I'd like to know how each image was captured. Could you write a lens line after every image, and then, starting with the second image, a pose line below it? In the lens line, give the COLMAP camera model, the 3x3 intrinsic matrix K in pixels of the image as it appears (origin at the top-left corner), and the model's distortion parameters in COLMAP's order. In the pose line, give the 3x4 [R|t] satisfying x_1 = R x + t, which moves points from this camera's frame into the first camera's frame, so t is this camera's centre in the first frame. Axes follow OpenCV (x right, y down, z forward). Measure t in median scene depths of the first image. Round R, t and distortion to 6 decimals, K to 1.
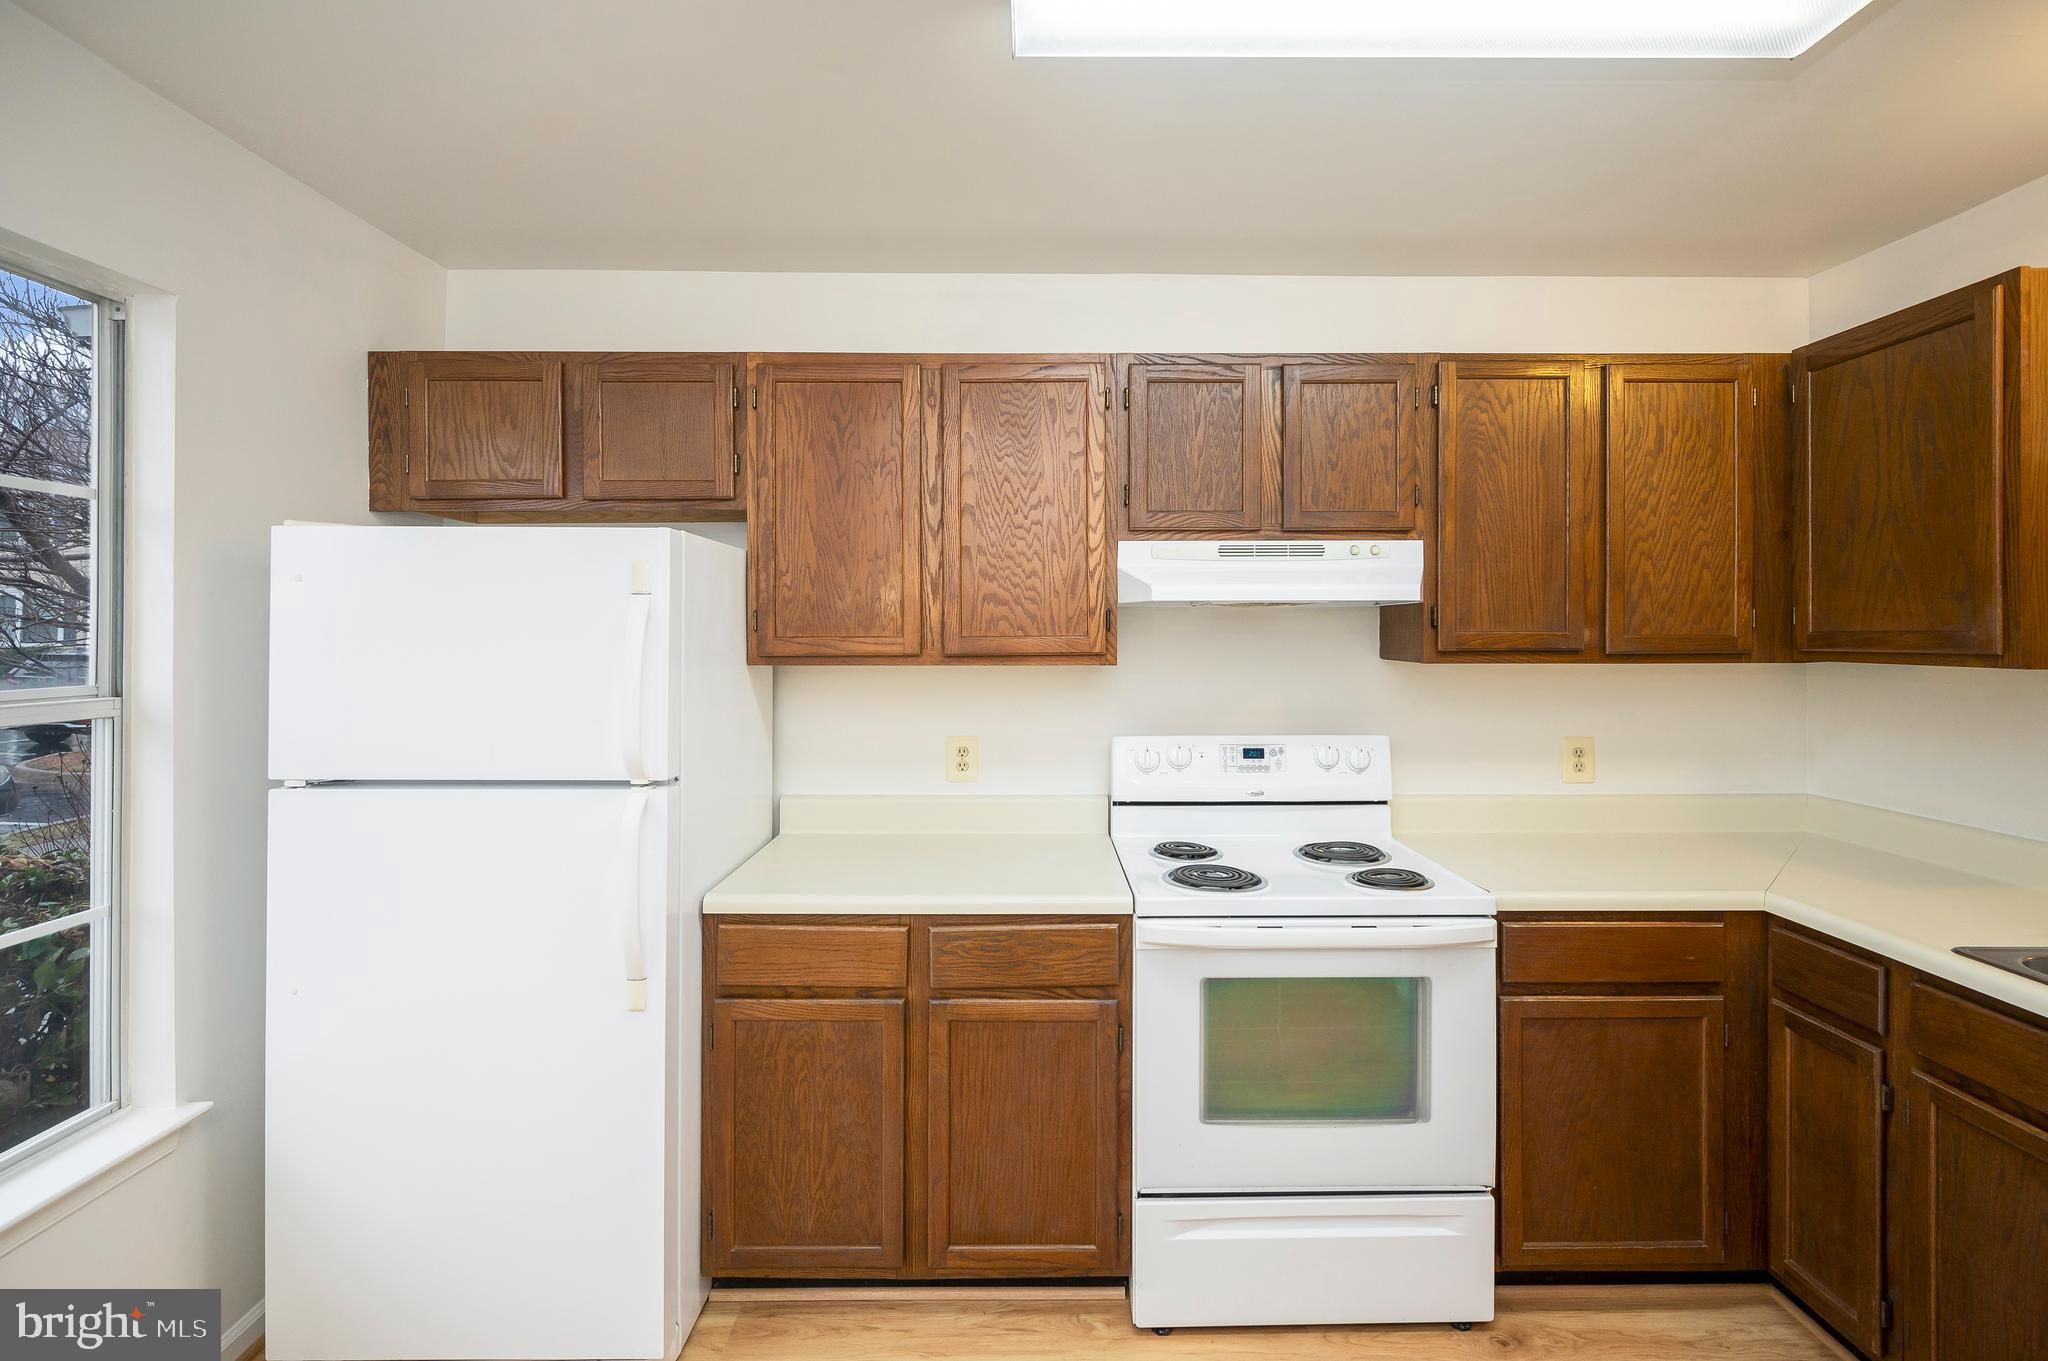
lens RADIAL K [[941.4, 0, 1037.9], [0, 941.4, 636.7], [0, 0, 1]] dist [0.001269, 0.000843]
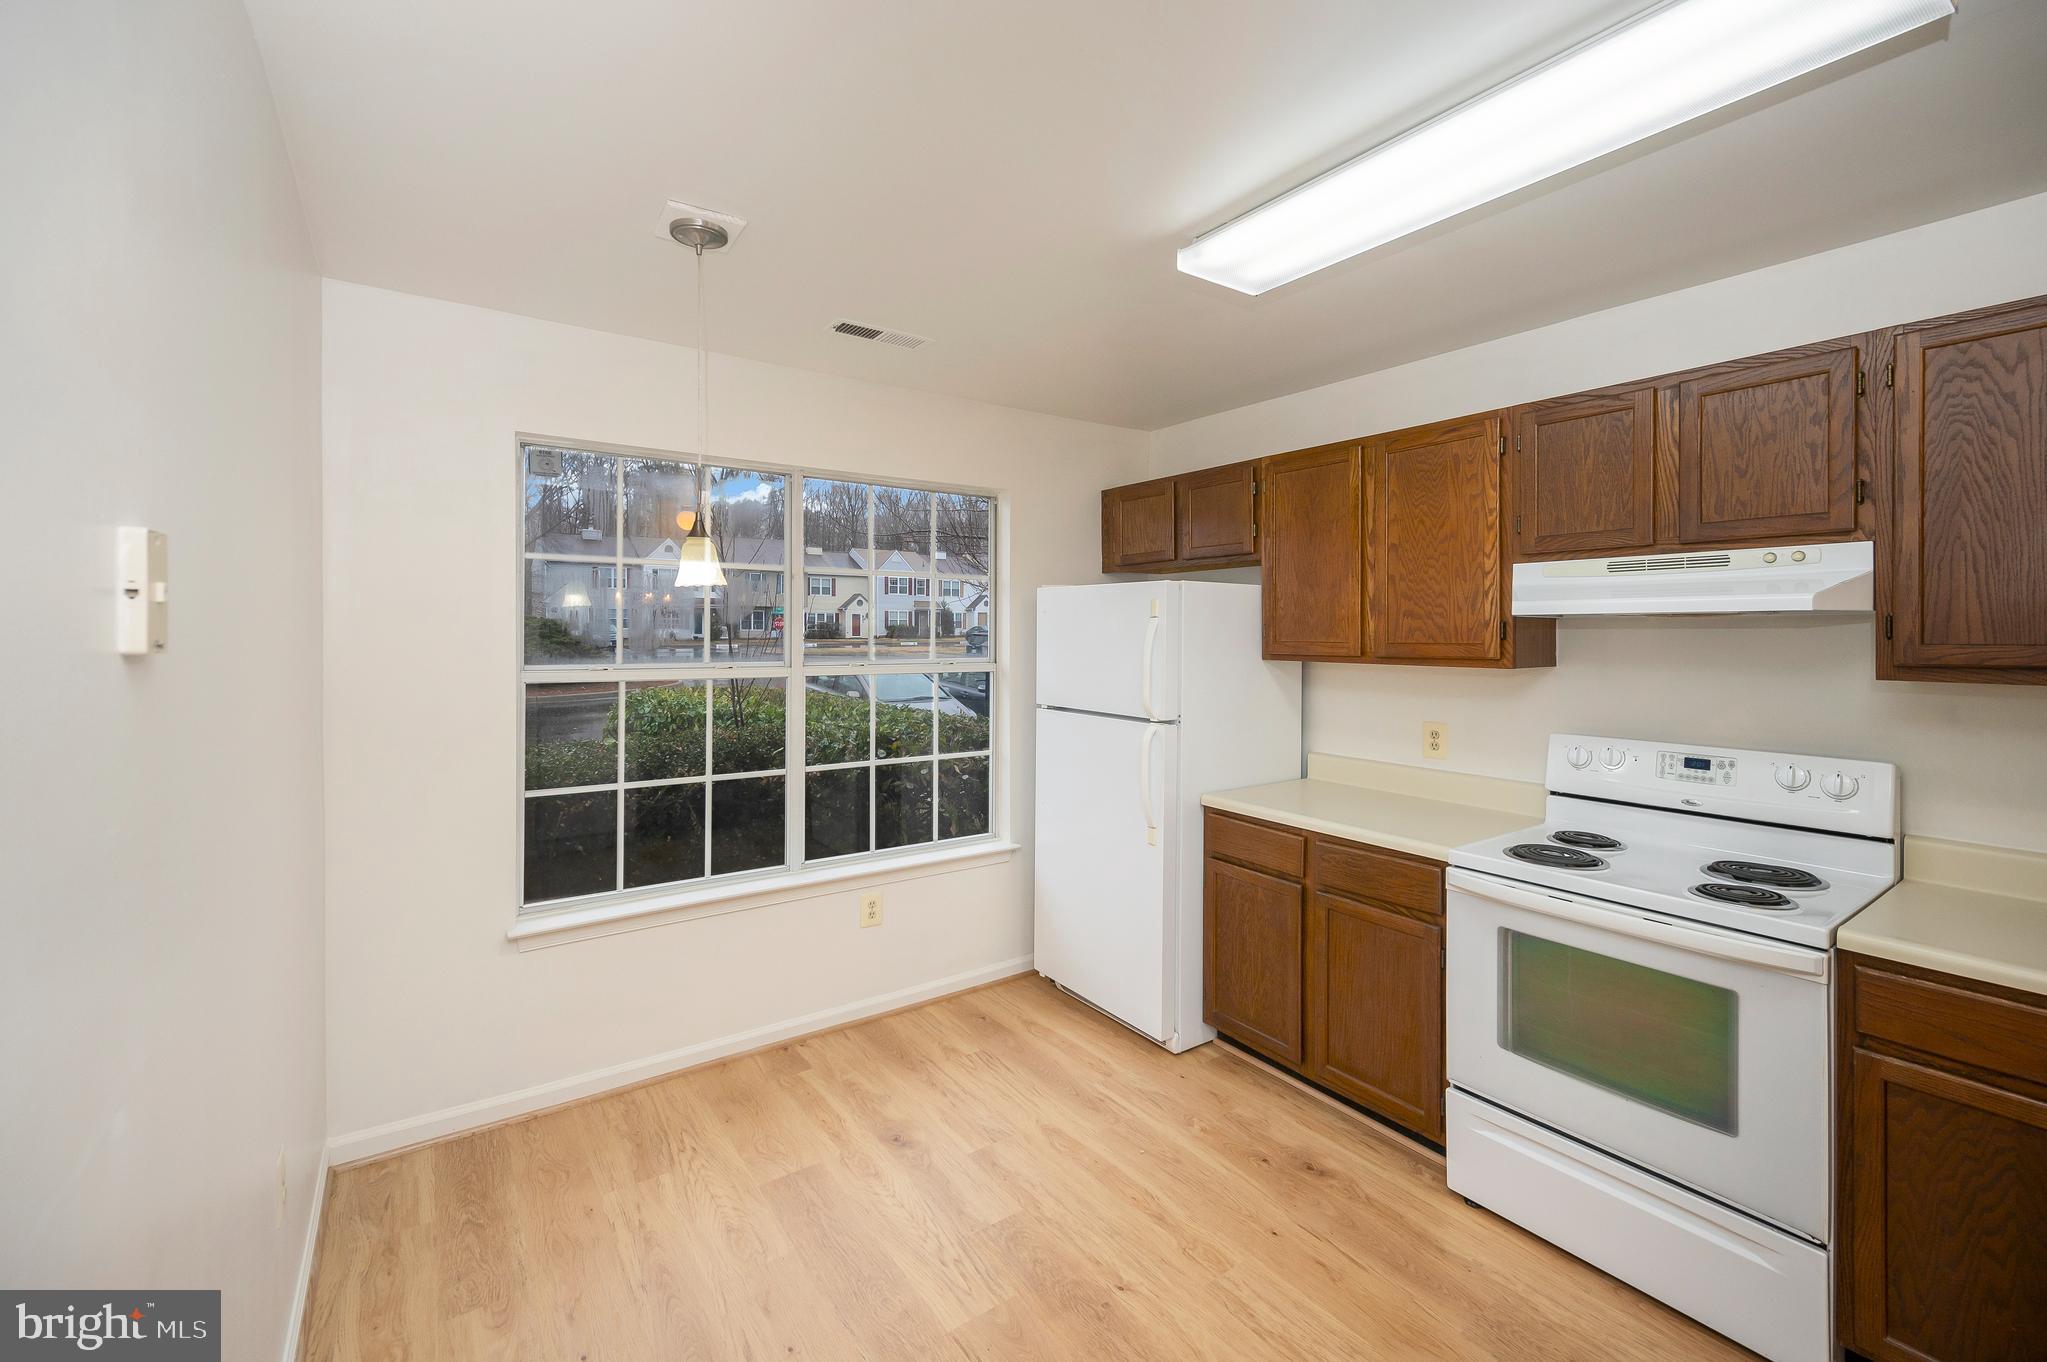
lens RADIAL K [[849.9, 0, 1021.5], [0, 849.9, 635.6], [0, 0, 1]] dist [0.004475, -0.001929]
pose [[0.568146, 0.007301, -0.822895, 0.618728], [-0.011499, 0.999933, 0.000932, -0.005278], [0.822847, 0.008933, 0.568192, -0.115048]]
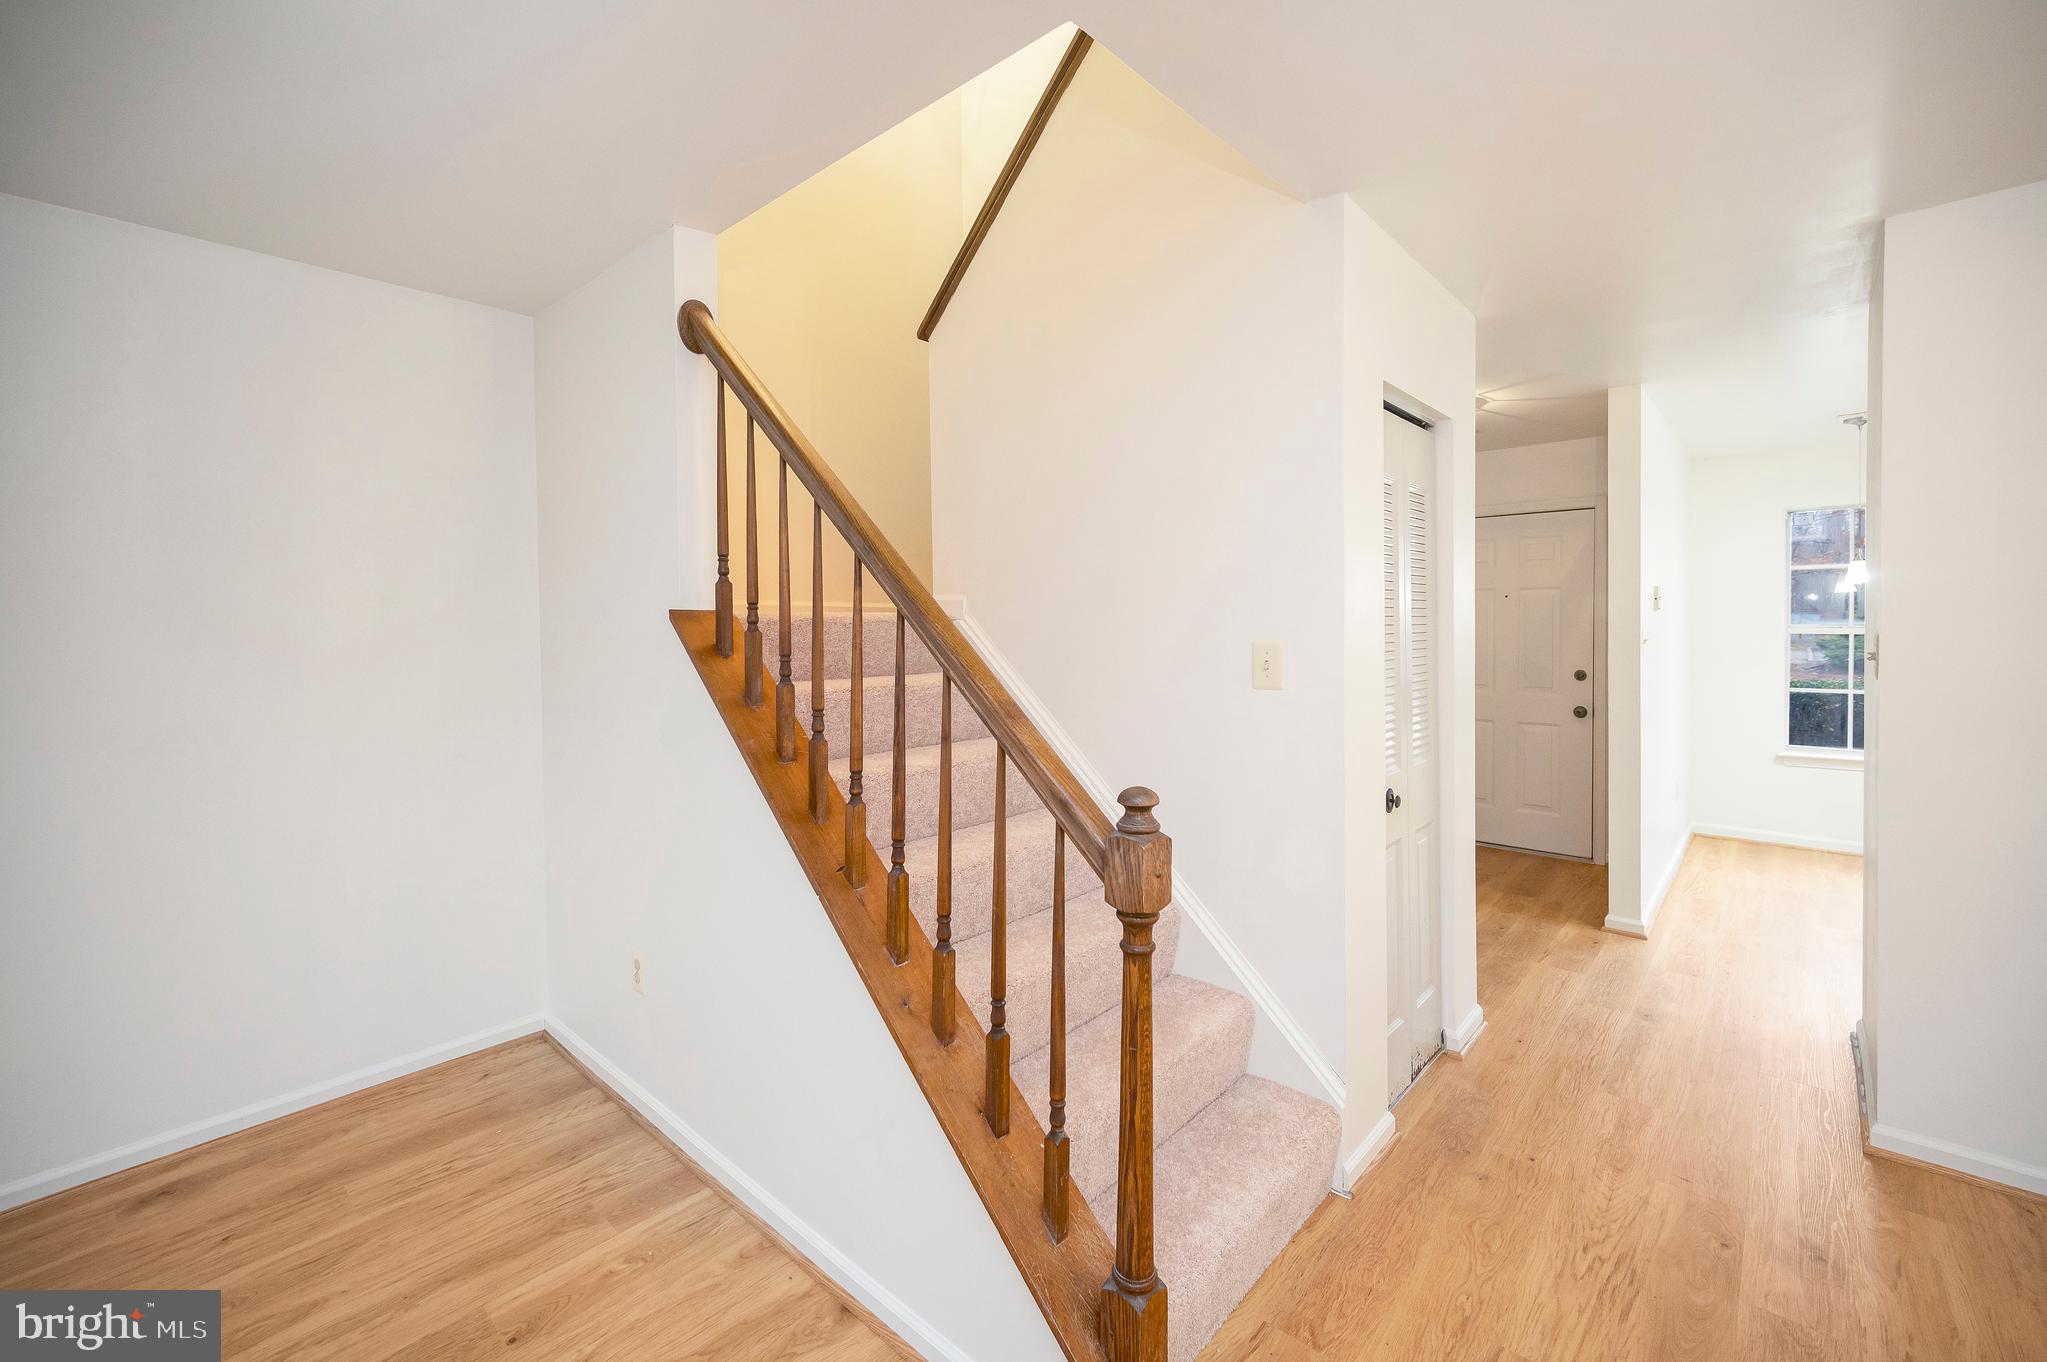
lens RADIAL K [[849.9, 0, 1035.8], [0, 849.9, 639.6], [0, 0, 1]] dist [0.004475, -0.001929]
pose [[-0.676519, 0.018660, -0.736189, 2.335990], [0.004119, 0.999759, 0.021556, 0.024643], [0.736414, 0.011550, -0.676433, 0.038739]]
